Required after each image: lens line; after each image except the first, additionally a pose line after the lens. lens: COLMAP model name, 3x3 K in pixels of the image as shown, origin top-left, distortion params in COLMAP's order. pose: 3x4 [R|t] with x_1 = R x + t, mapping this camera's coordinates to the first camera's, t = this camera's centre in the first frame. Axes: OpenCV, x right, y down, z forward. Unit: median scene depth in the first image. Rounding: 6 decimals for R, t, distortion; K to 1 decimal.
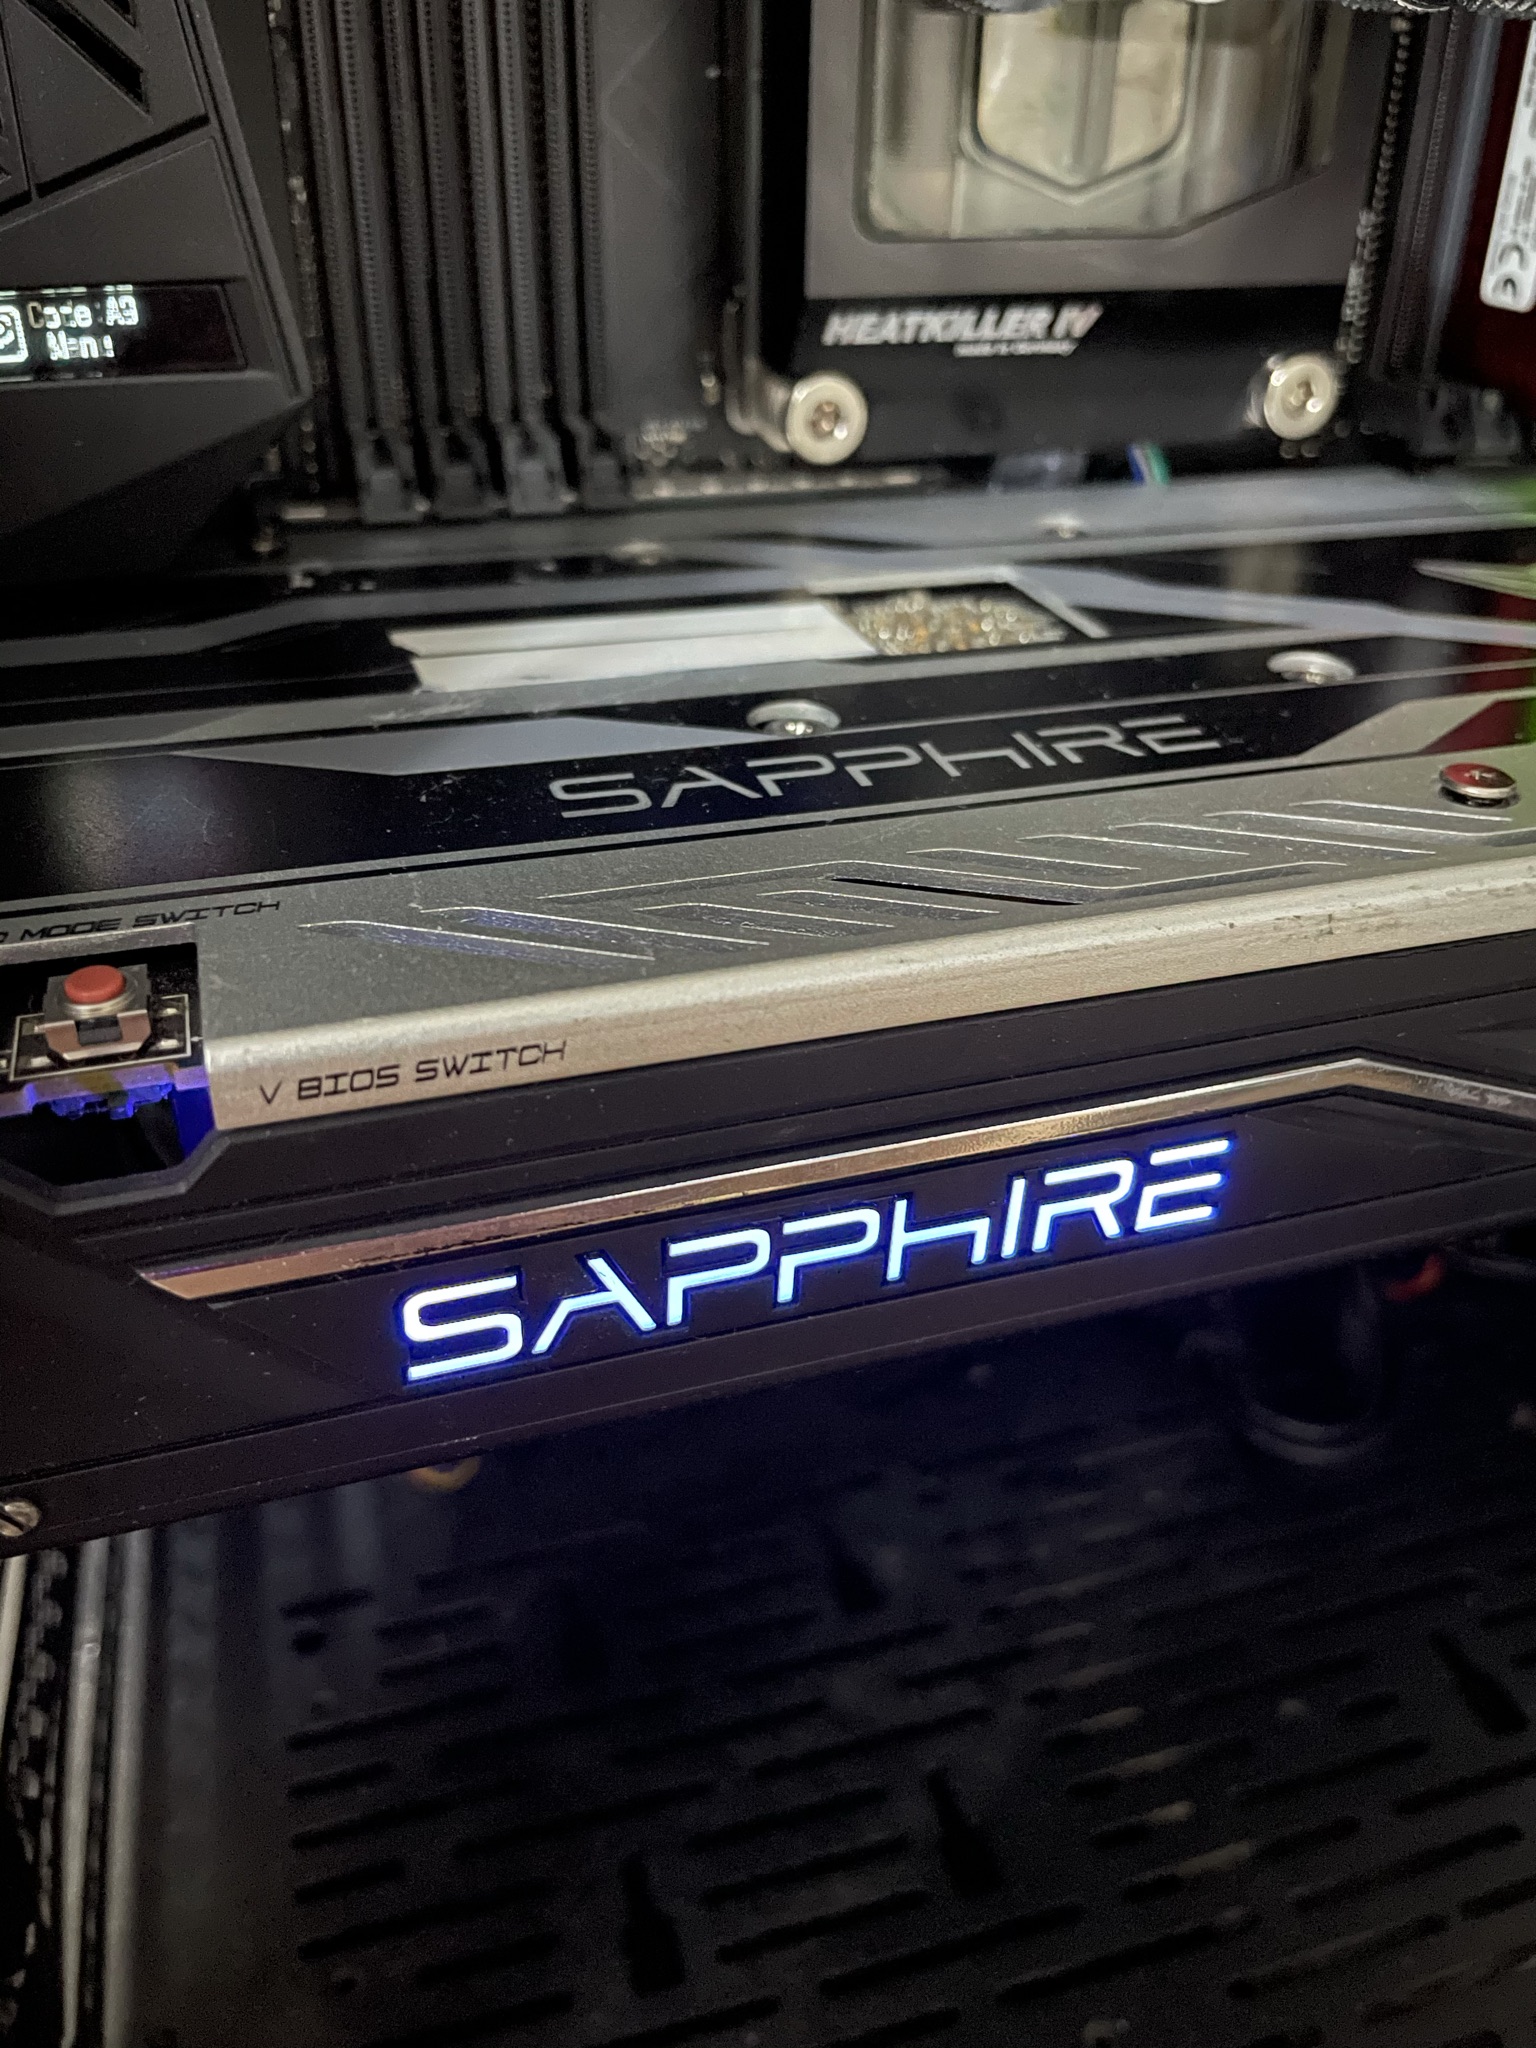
lens RADIAL K [[1564.9, 0, 769.5], [0, 1564.9, 1012.9], [0, 0, 1]] dist [0.004149, -0.021296]
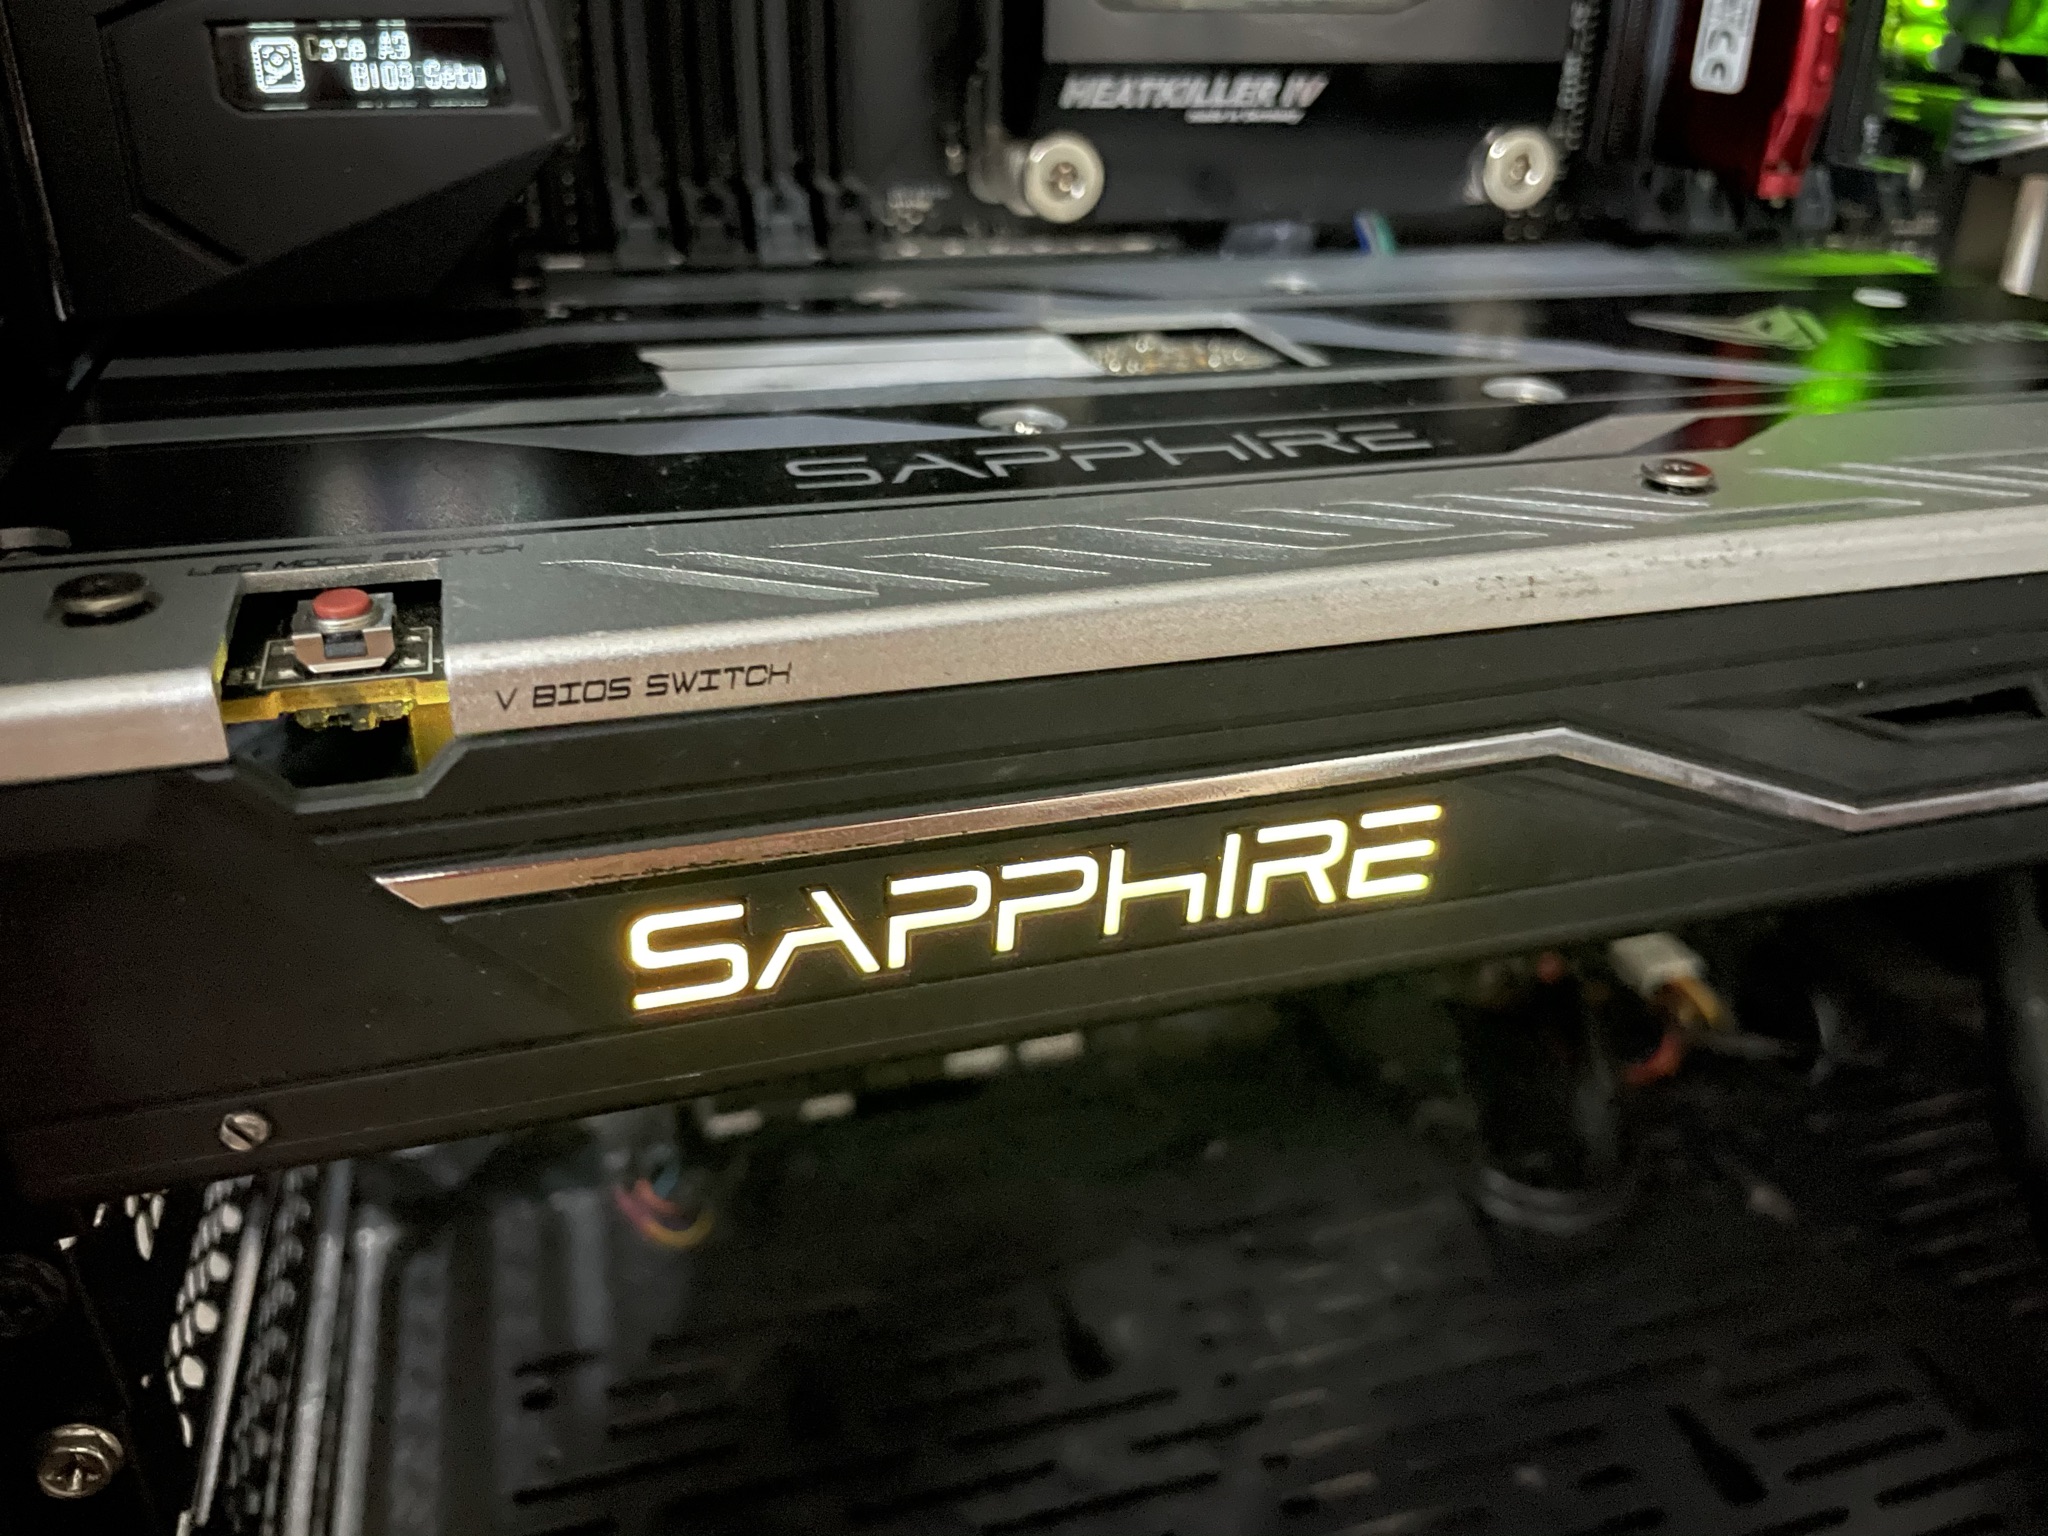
lens RADIAL K [[1564.9, 0, 1019.4], [0, 1564.9, 779.2], [0, 0, 1]] dist [0.004149, -0.021296]
pose [[0.999944, 0.010067, -0.003215, 0.017728], [-0.010248, 0.997996, -0.062439, 0.109298], [0.002580, 0.062469, 0.998044, -0.024408]]
